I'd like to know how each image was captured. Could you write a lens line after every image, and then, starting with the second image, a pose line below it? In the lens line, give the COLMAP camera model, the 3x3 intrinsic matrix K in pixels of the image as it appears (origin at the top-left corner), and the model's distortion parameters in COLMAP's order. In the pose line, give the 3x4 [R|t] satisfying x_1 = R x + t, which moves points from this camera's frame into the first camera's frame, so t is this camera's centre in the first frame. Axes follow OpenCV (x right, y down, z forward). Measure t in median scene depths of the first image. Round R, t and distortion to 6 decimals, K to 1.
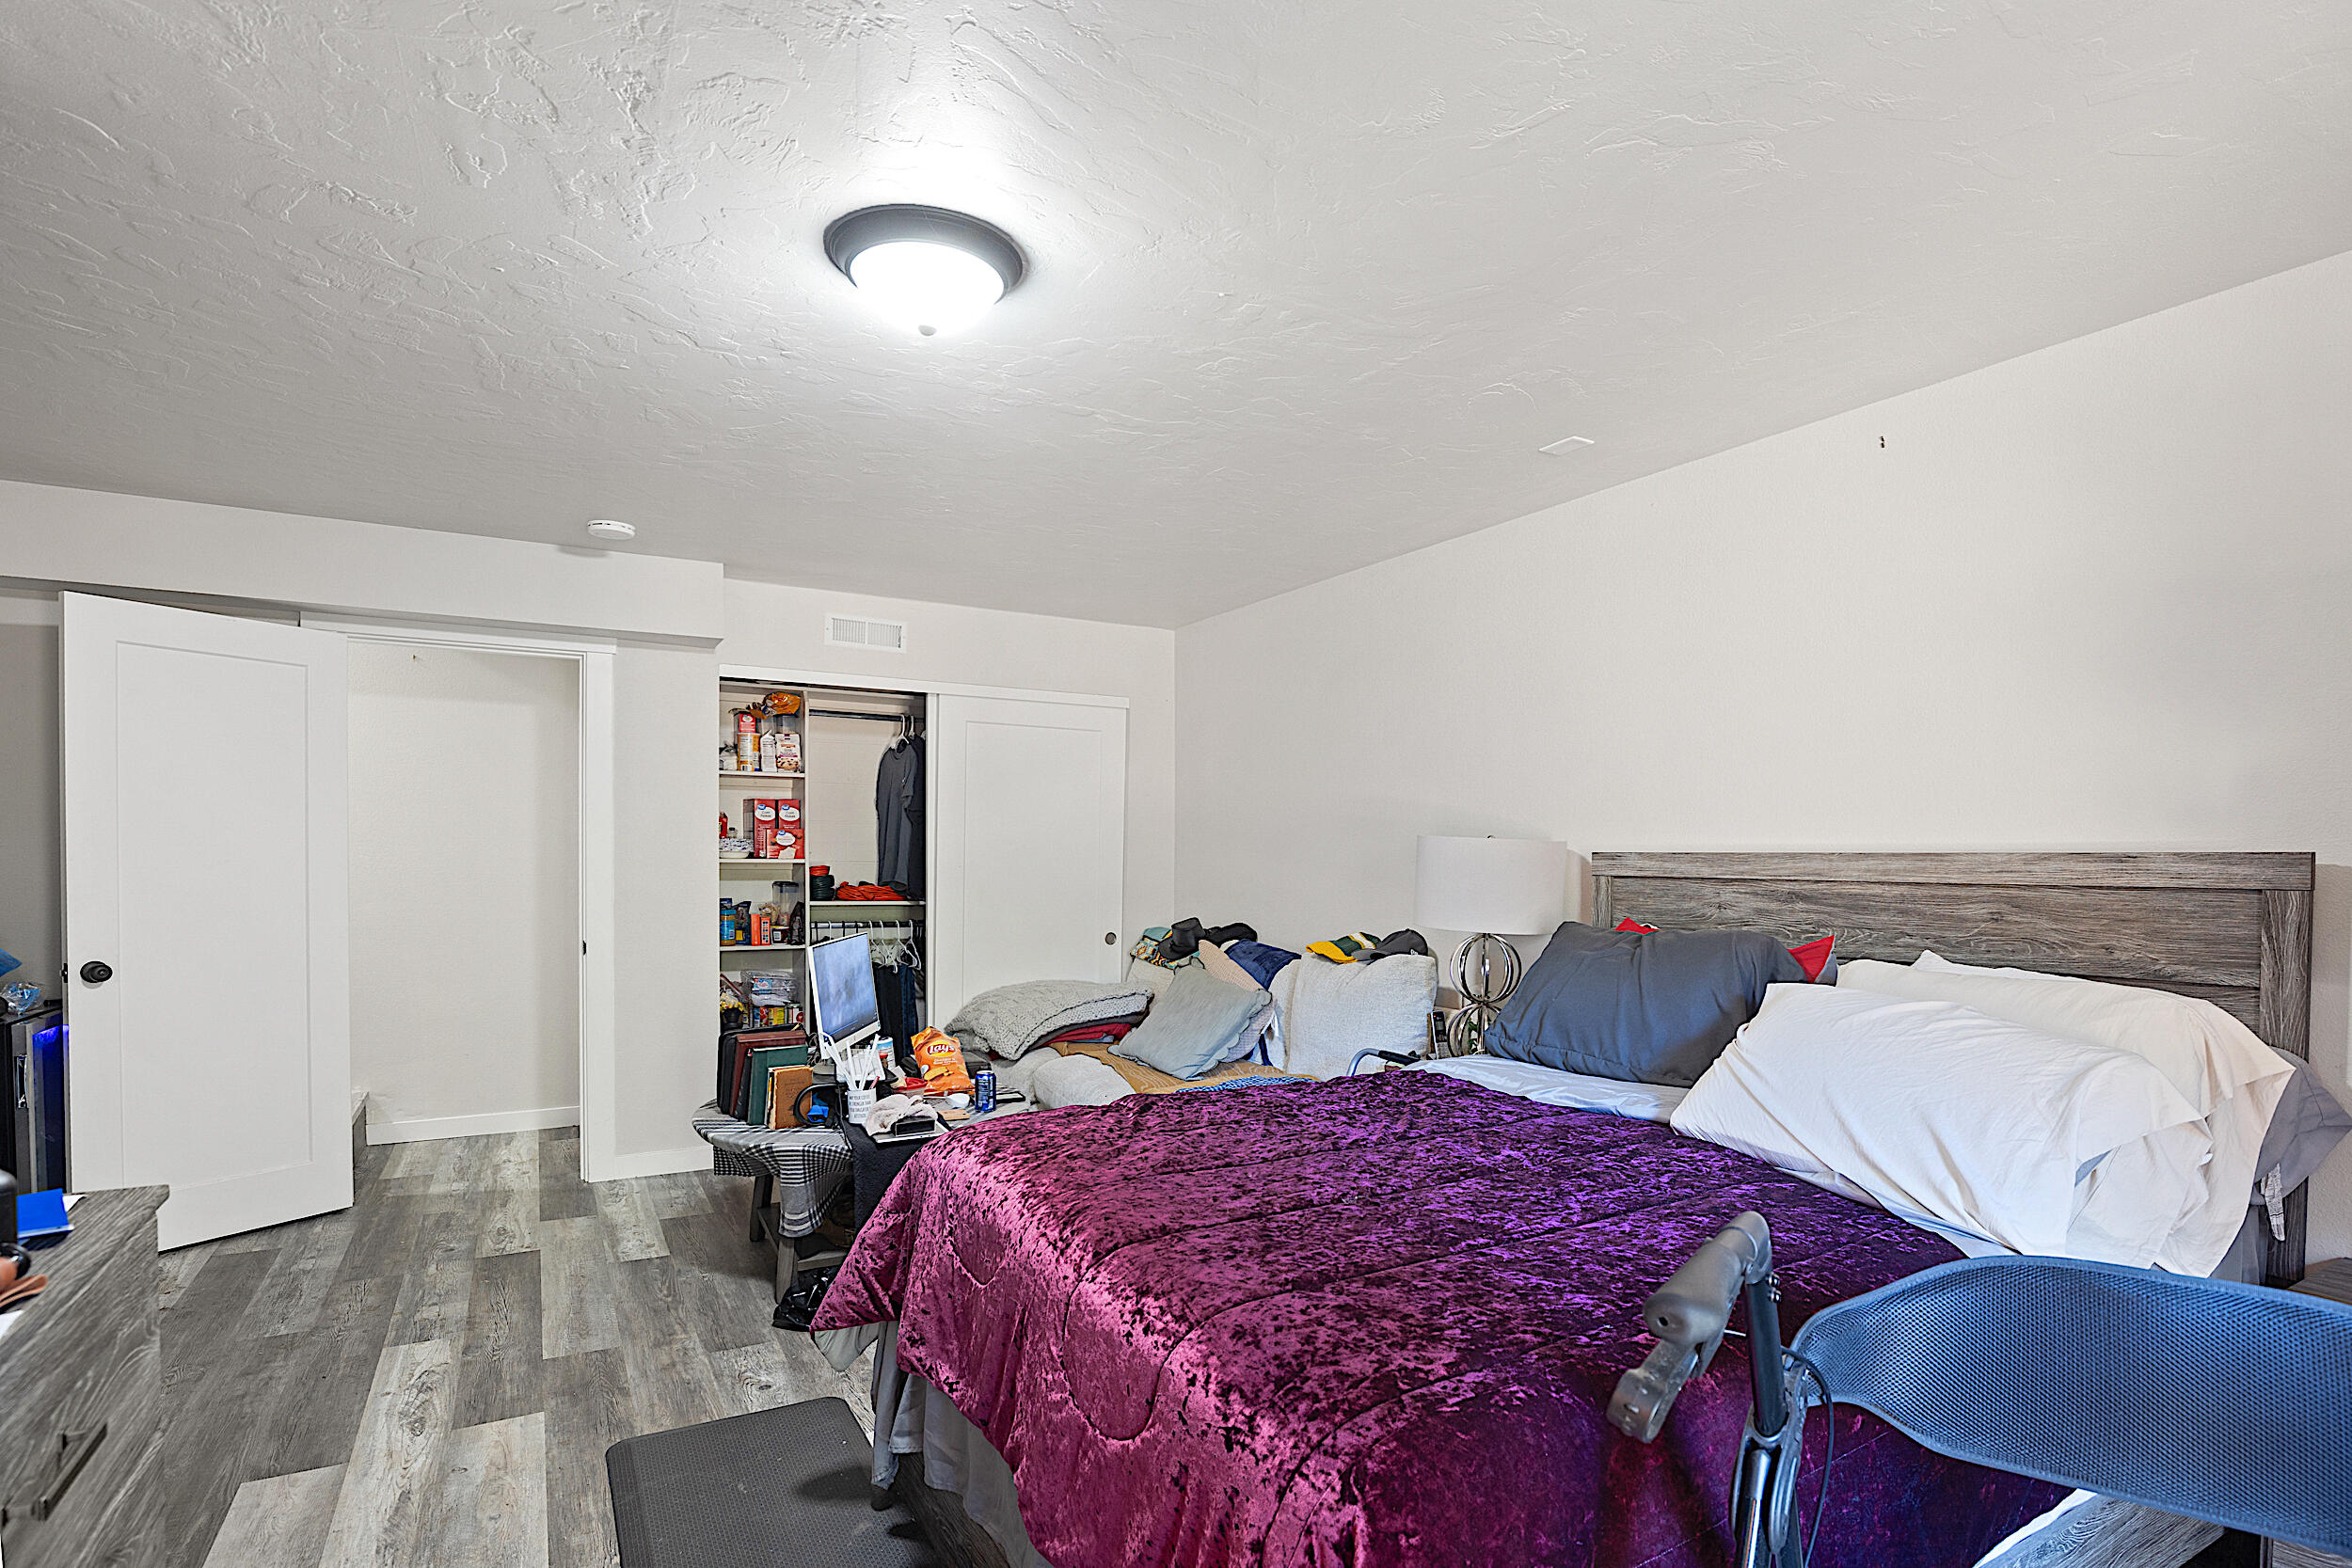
lens RADIAL K [[1108.5, 0, 1169.3], [0, 1108.5, 760.8], [0, 0, 1]] dist [-0.020124, 0.000769]
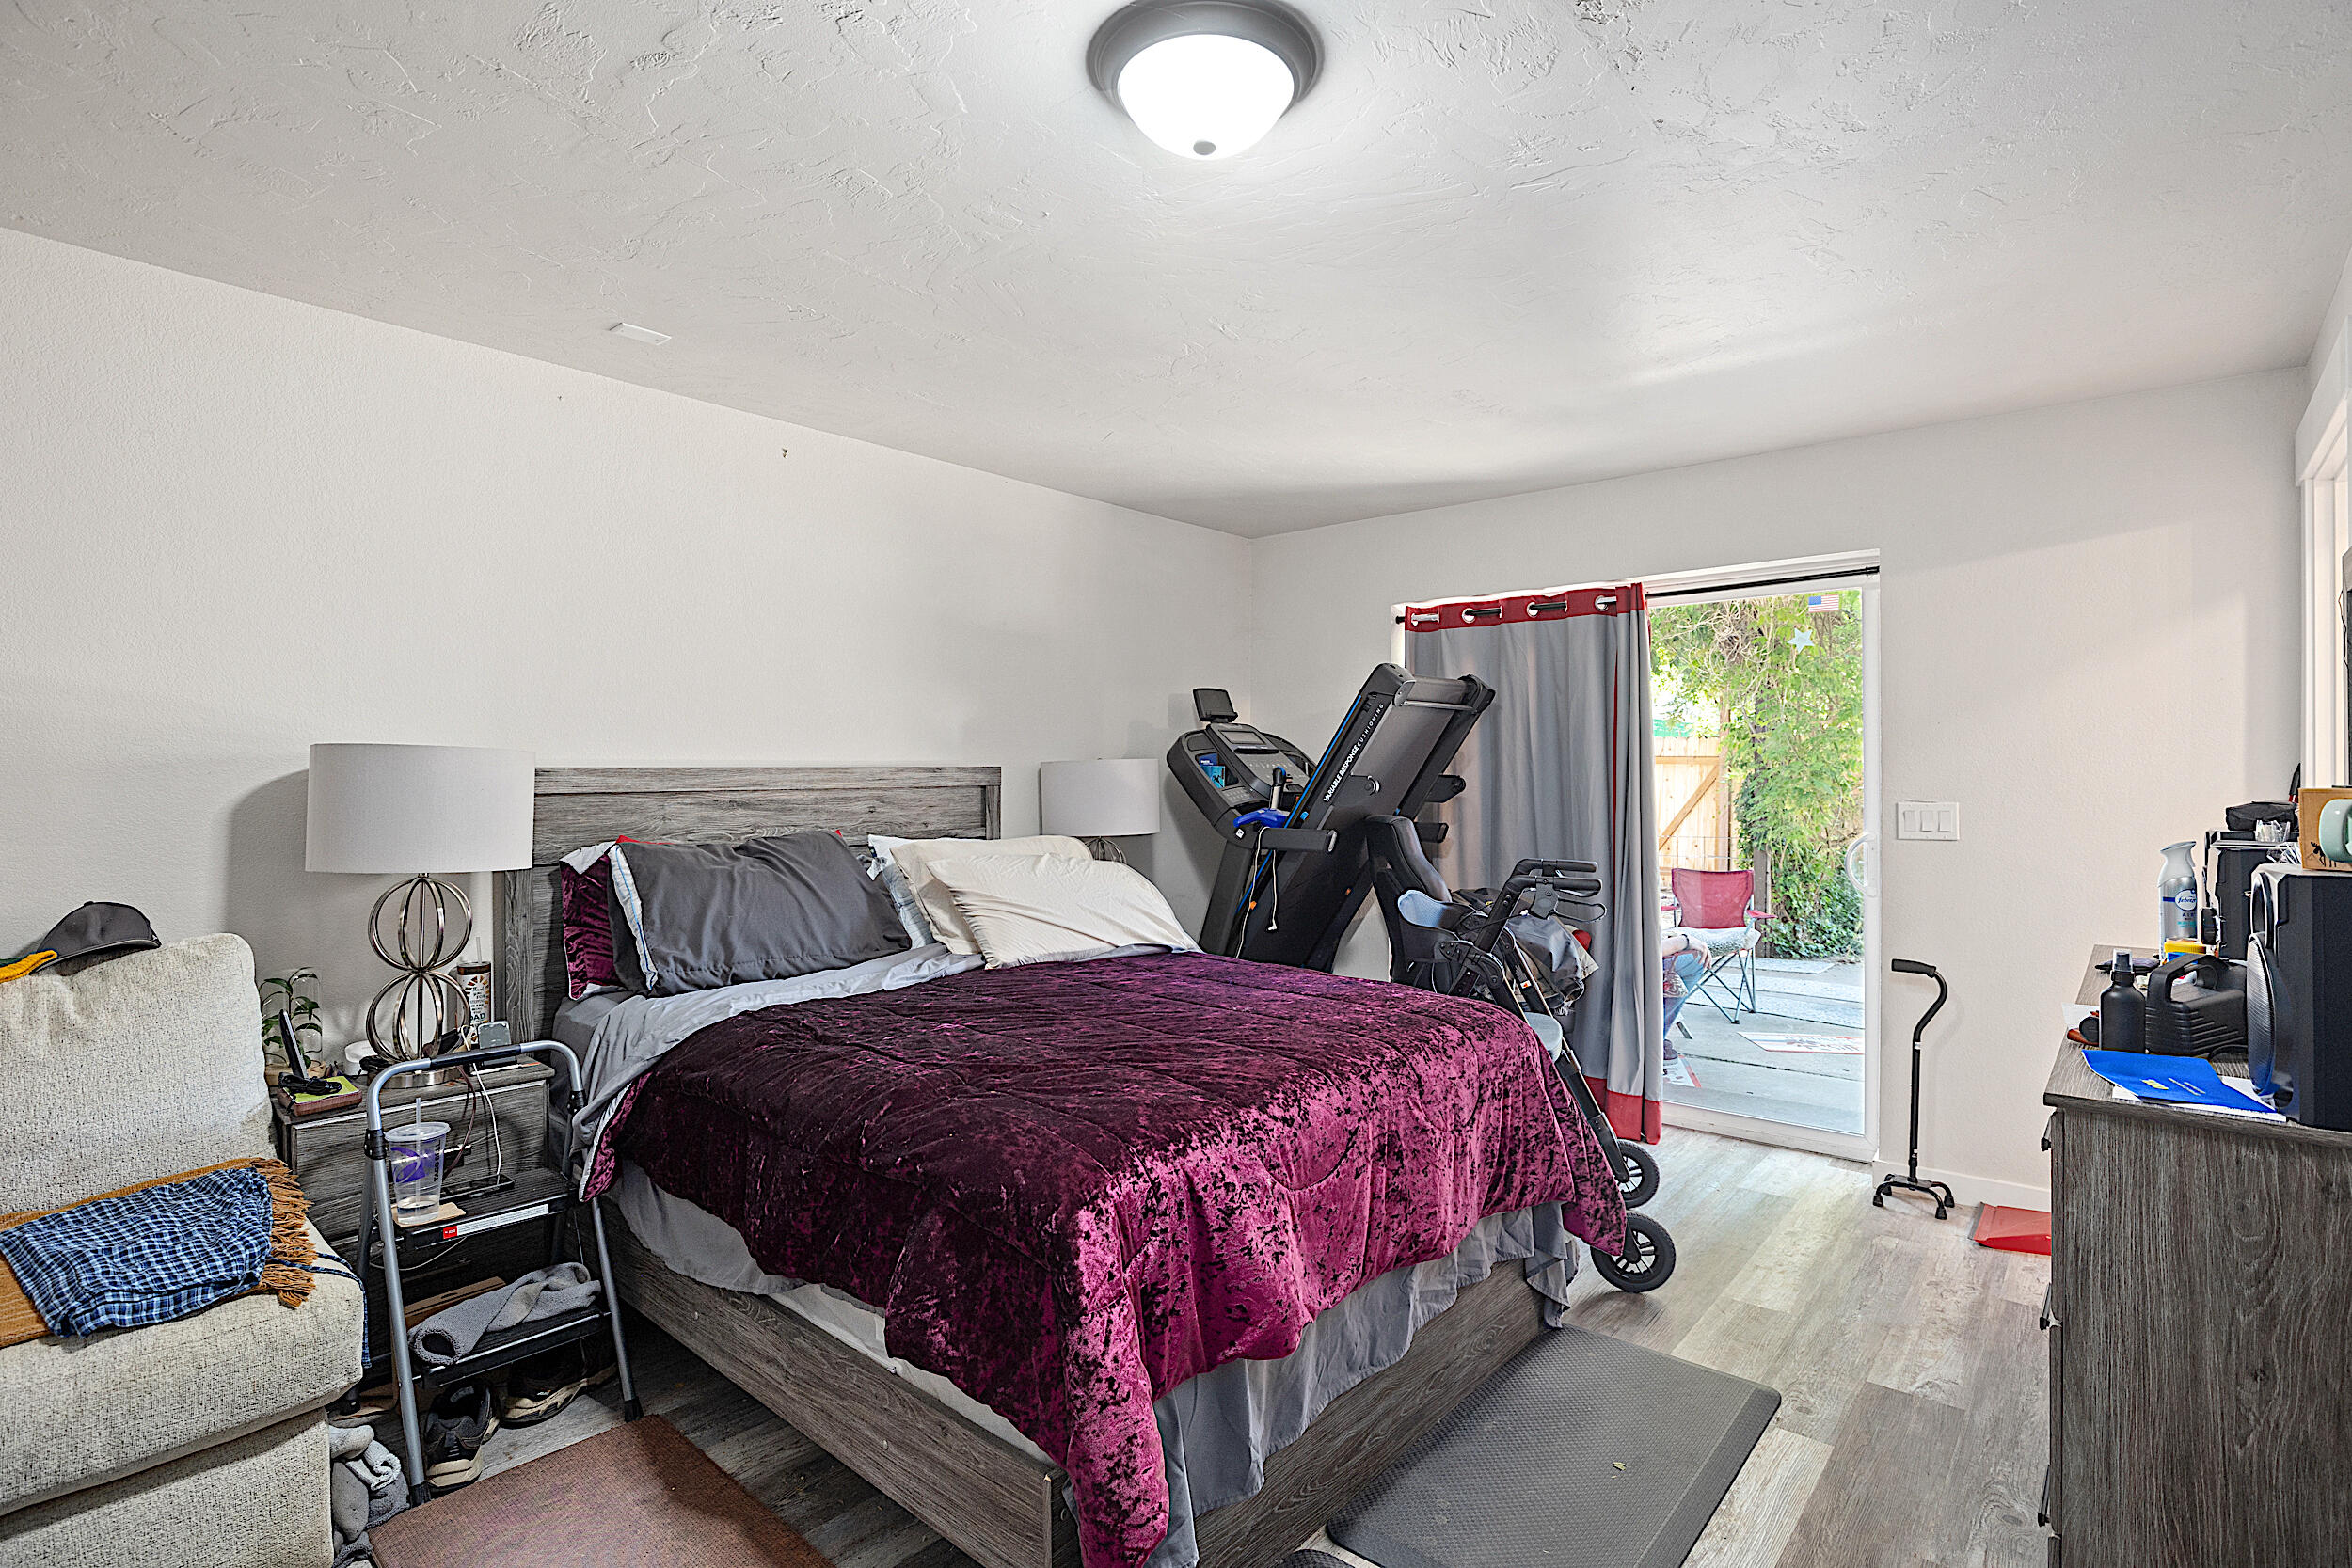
lens RADIAL K [[1108.5, 0, 1169.3], [0, 1108.5, 760.8], [0, 0, 1]] dist [-0.020124, 0.000769]
pose [[-0.306321, 0.000157, 0.951928, -0.698921], [-0.079049, 0.996542, -0.025602, 0.070423], [-0.948640, -0.083091, -0.305249, 0.924869]]
